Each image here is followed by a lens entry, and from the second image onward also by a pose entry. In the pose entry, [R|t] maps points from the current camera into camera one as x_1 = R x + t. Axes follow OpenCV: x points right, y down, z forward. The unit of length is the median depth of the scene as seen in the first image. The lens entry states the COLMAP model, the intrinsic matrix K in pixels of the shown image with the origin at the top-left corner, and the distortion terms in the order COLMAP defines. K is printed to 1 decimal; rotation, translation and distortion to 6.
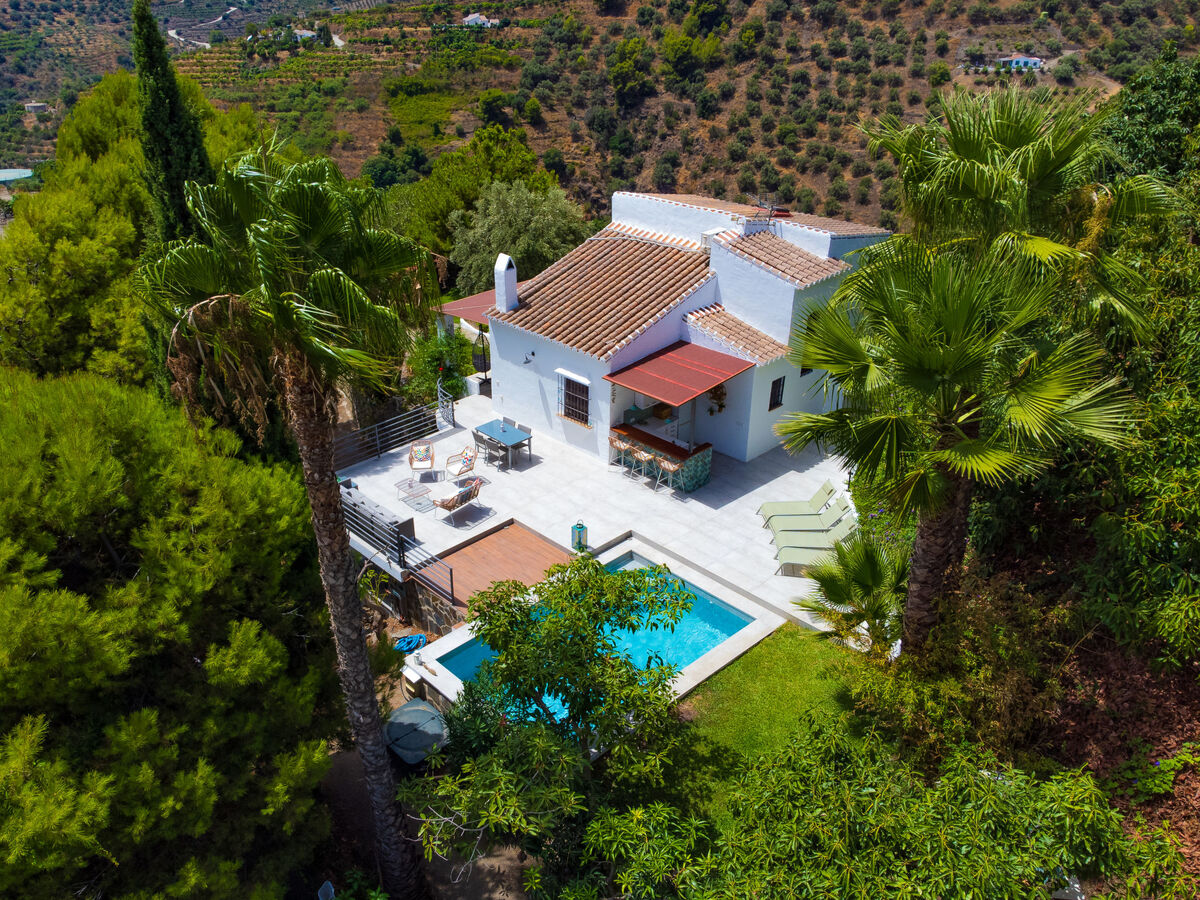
lens RADIAL K [[1129.3, 0, 600.0], [0, 1129.3, 450.0], [0, 0, 1]] dist [-0.047537, -0.000708]
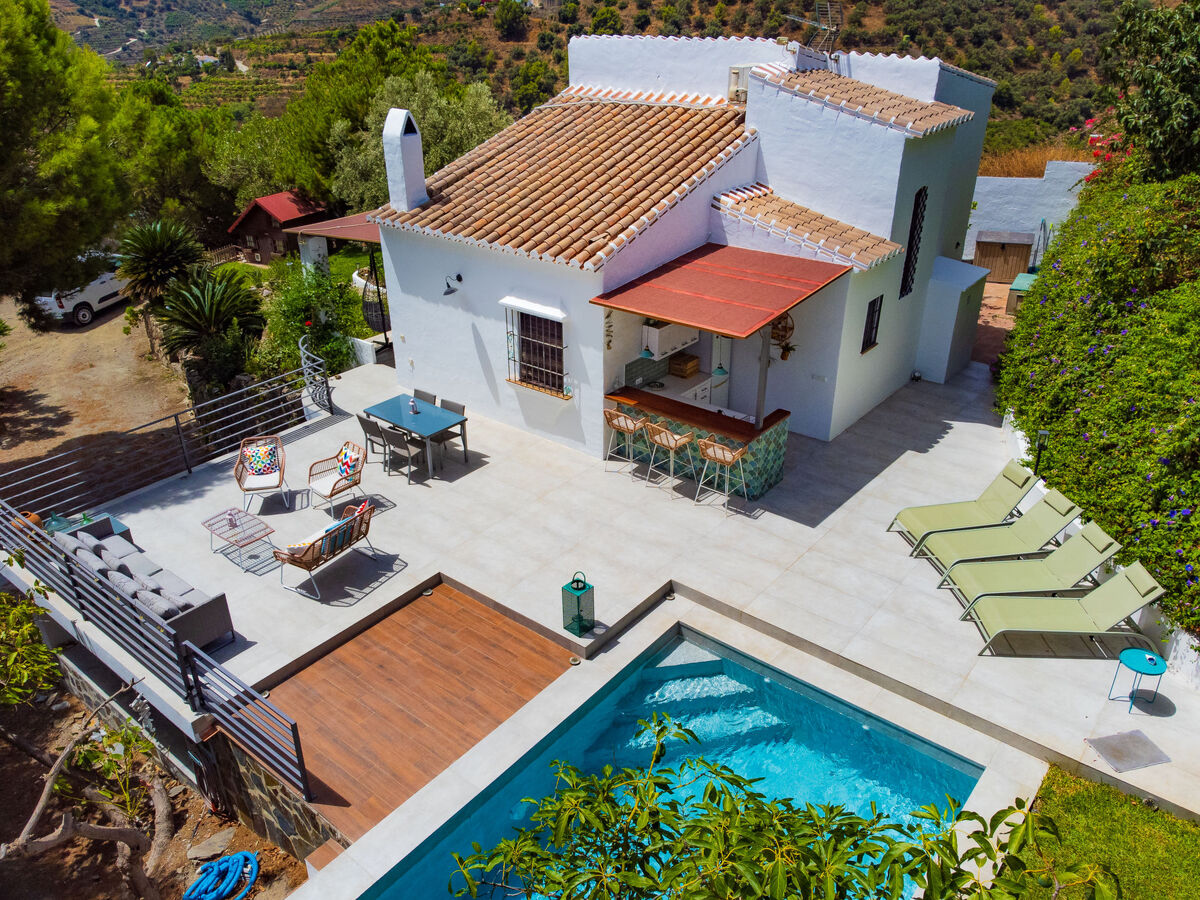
lens RADIAL K [[910.2, 0, 614.6], [0, 910.2, 457.5], [0, 0, 1]] dist [0.009830, -0.000727]
pose [[0.992493, -0.062056, 0.105393, -0.035584], [0.062006, 0.998069, 0.003755, 0.010373], [-0.105422, 0.002809, 0.994424, 0.533874]]
